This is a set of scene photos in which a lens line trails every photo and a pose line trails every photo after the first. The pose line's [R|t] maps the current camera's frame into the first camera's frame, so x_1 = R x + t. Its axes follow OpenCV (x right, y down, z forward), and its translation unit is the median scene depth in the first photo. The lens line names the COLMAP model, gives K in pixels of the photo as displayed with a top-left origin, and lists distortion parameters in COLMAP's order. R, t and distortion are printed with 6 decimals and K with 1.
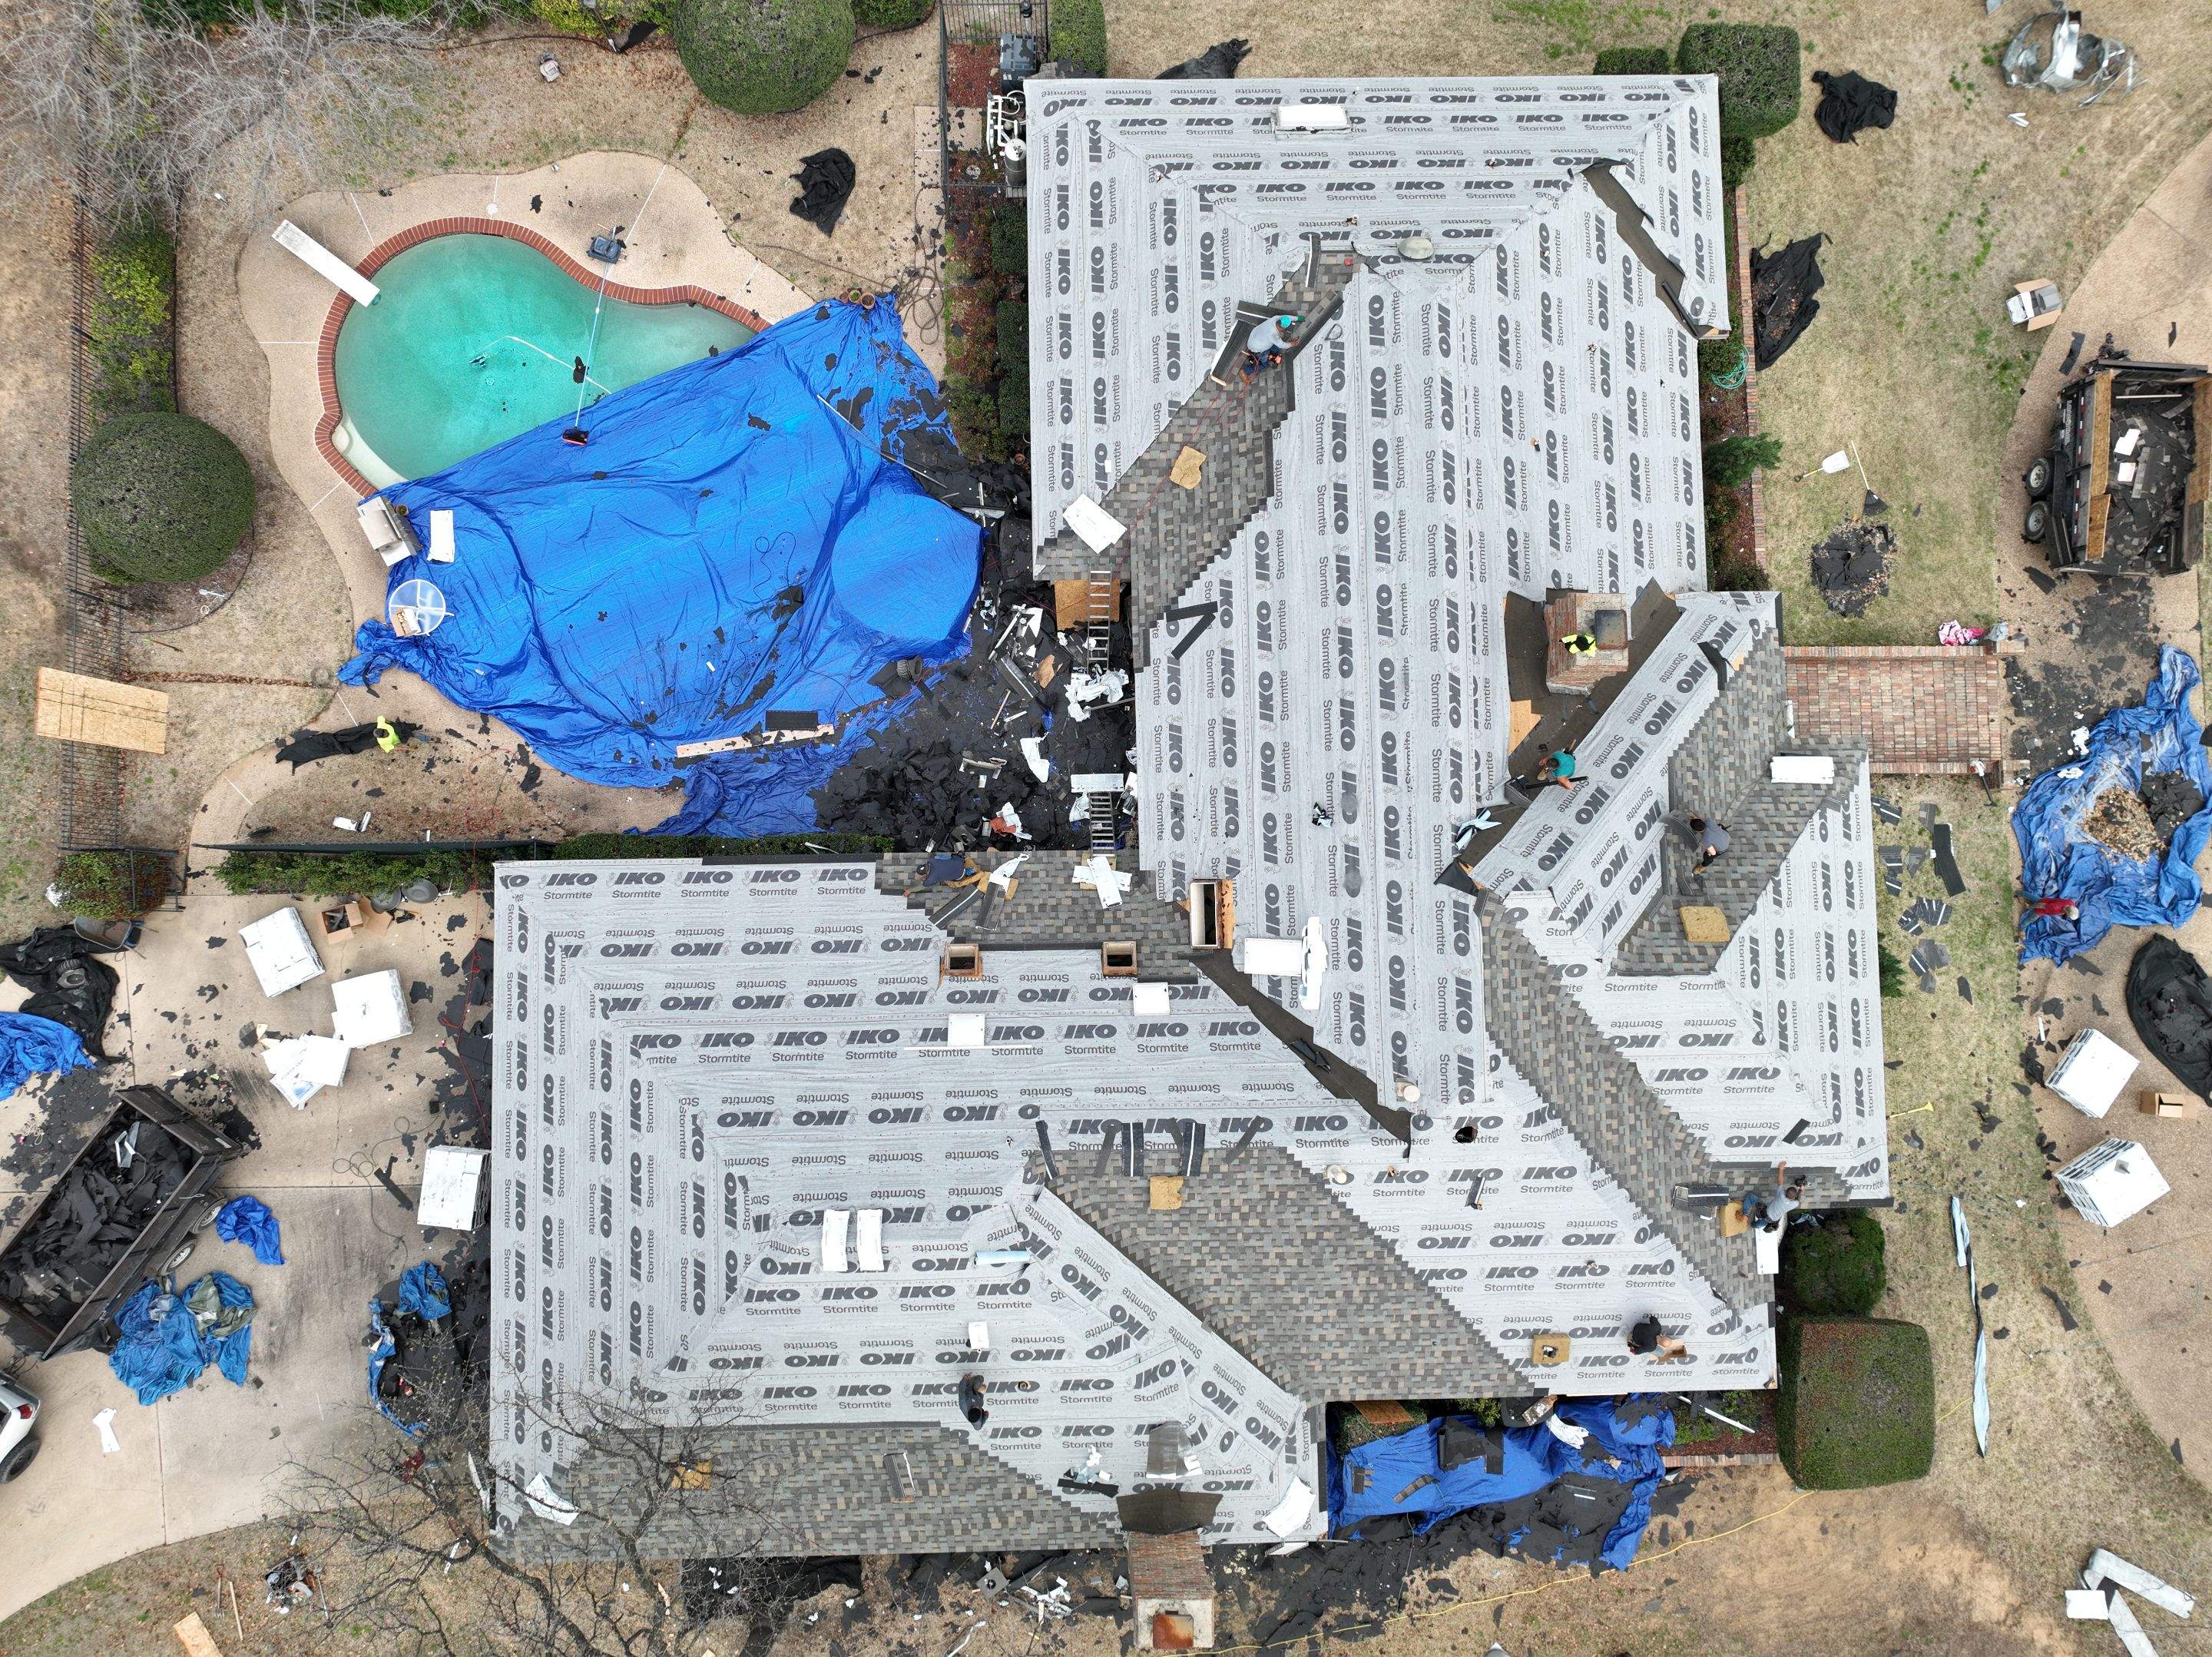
lens RADIAL K [[1547.4, 0, 1105.2], [0, 1547.4, 828.1], [0, 0, 1]] dist [0.006731, 0.008582]
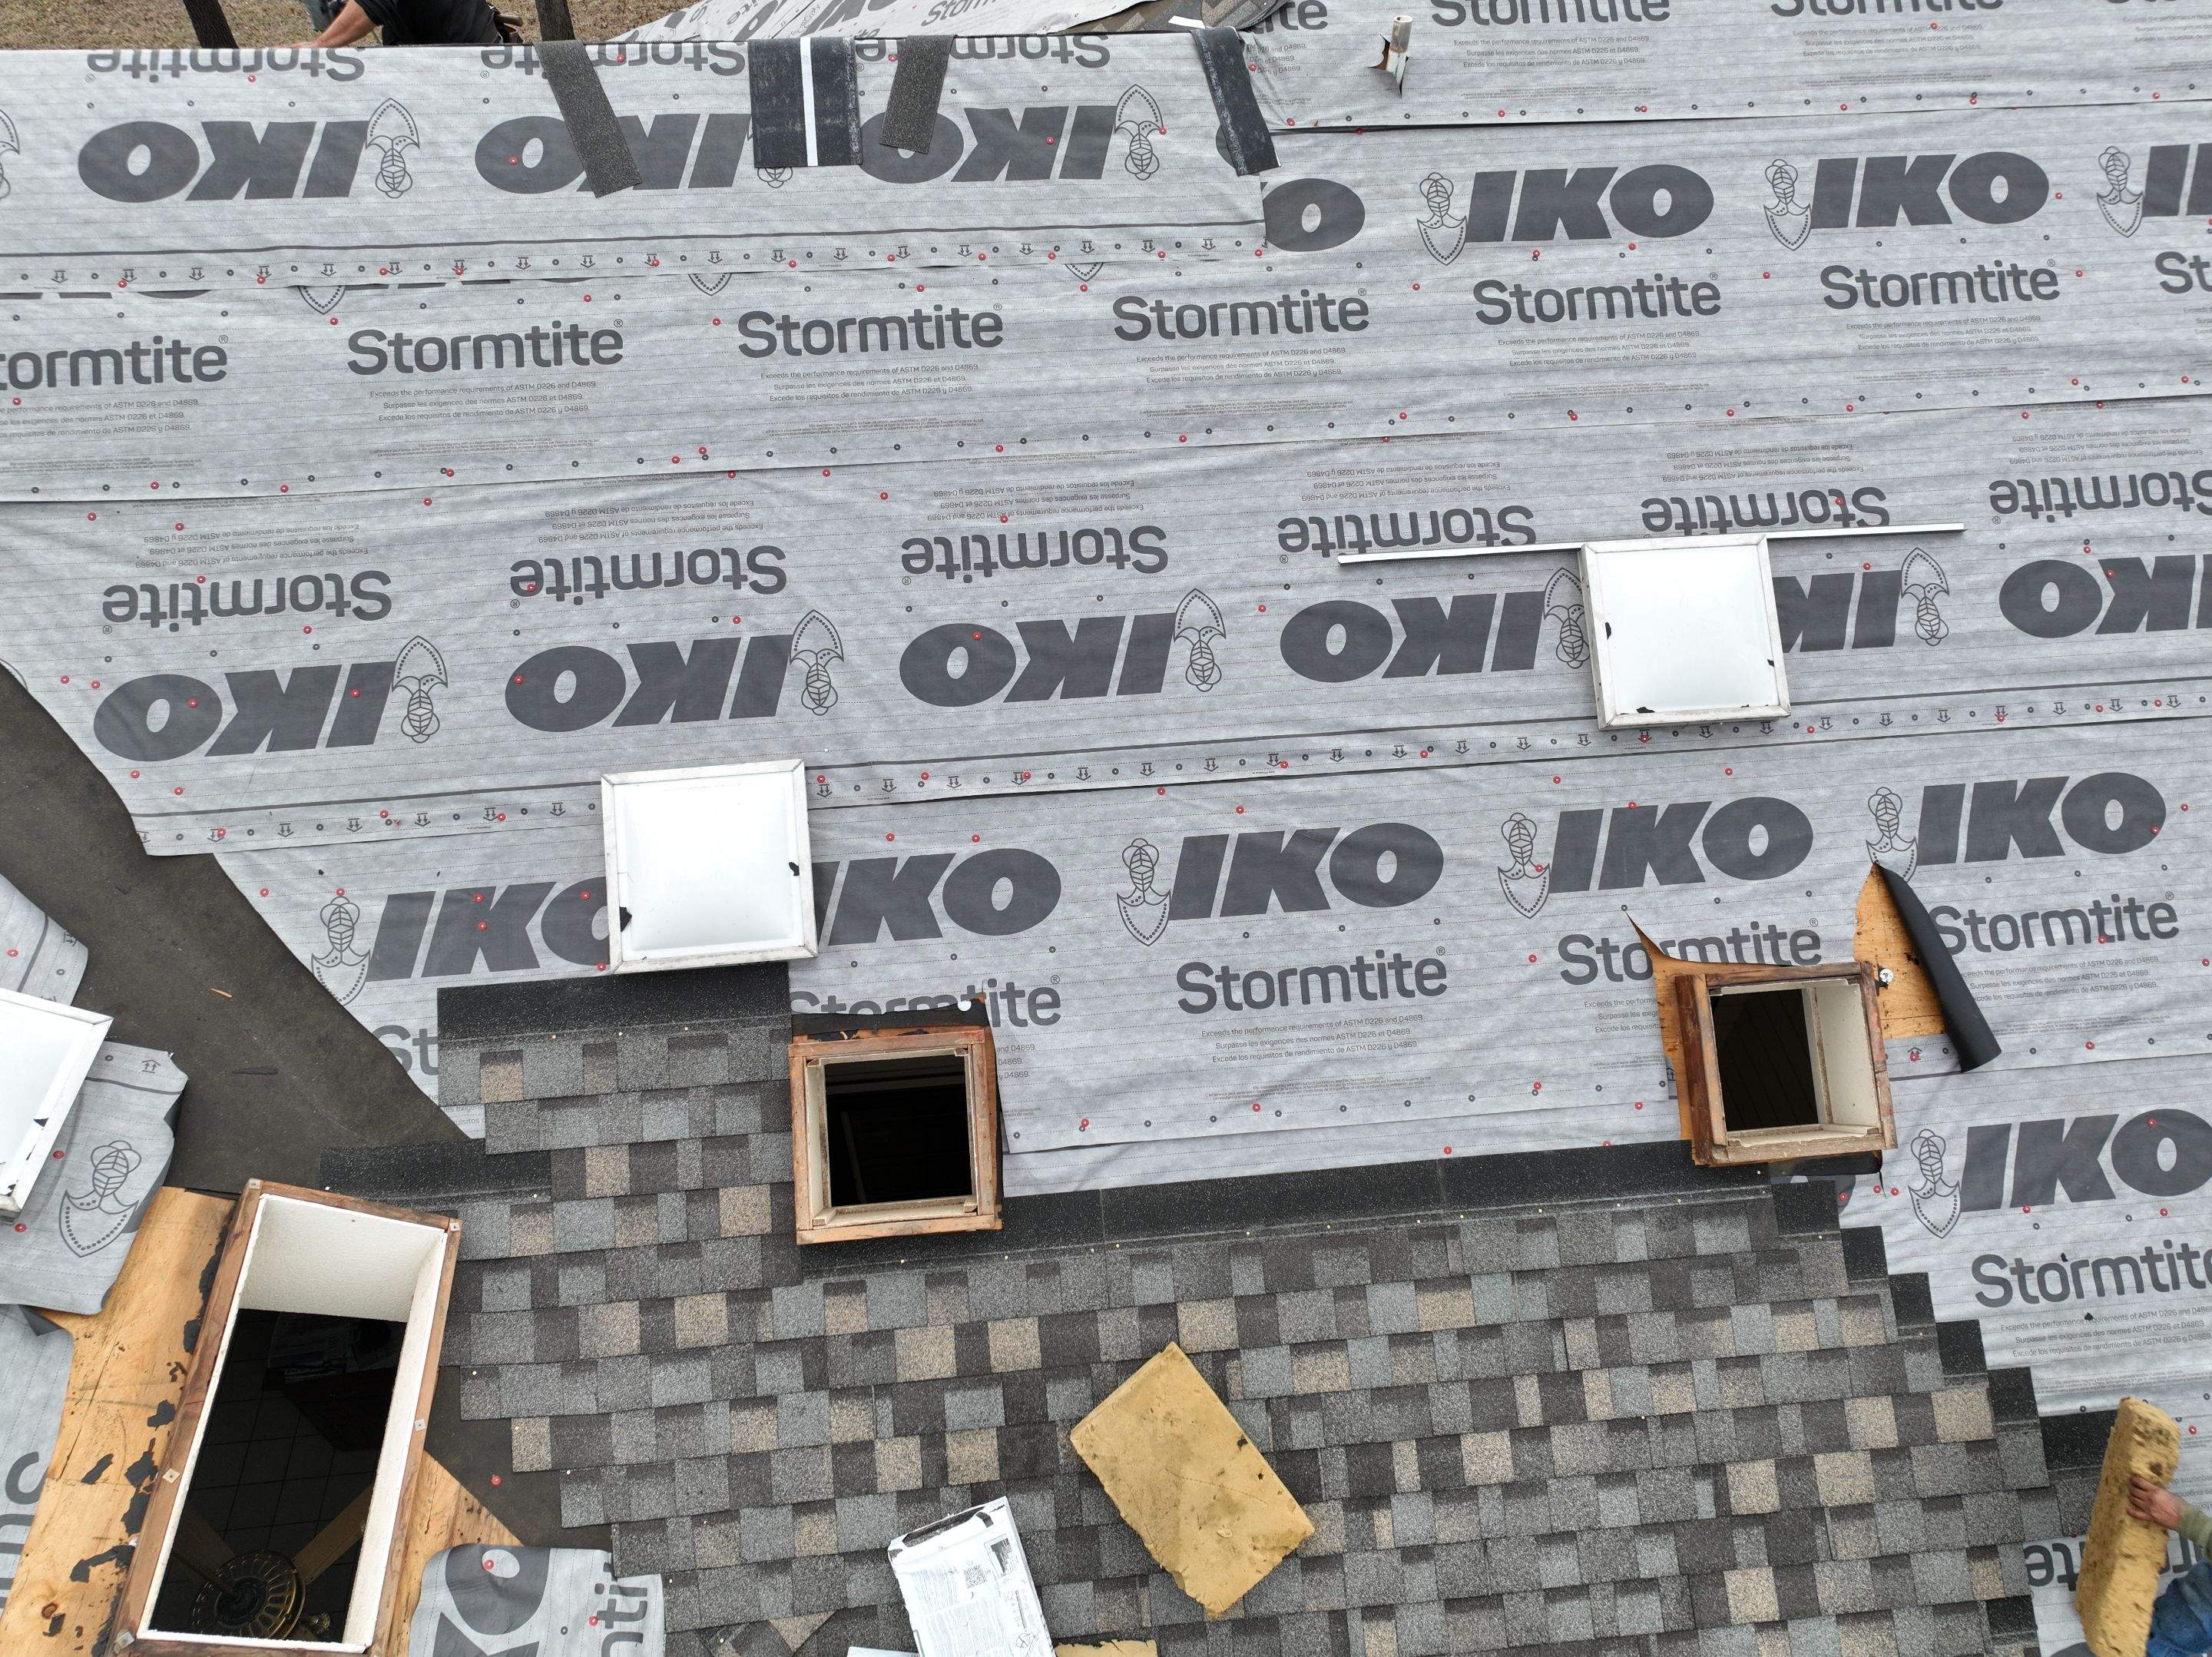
lens RADIAL K [[1547.4, 0, 1108.0], [0, 1547.4, 825.3], [0, 0, 1]] dist [0.006731, 0.008582]
pose [[-0.996088, 0.042060, -0.077712, -0.002411], [-0.084845, -0.700961, 0.708135, -0.016609], [-0.024689, 0.711958, 0.701788, 0.877027]]
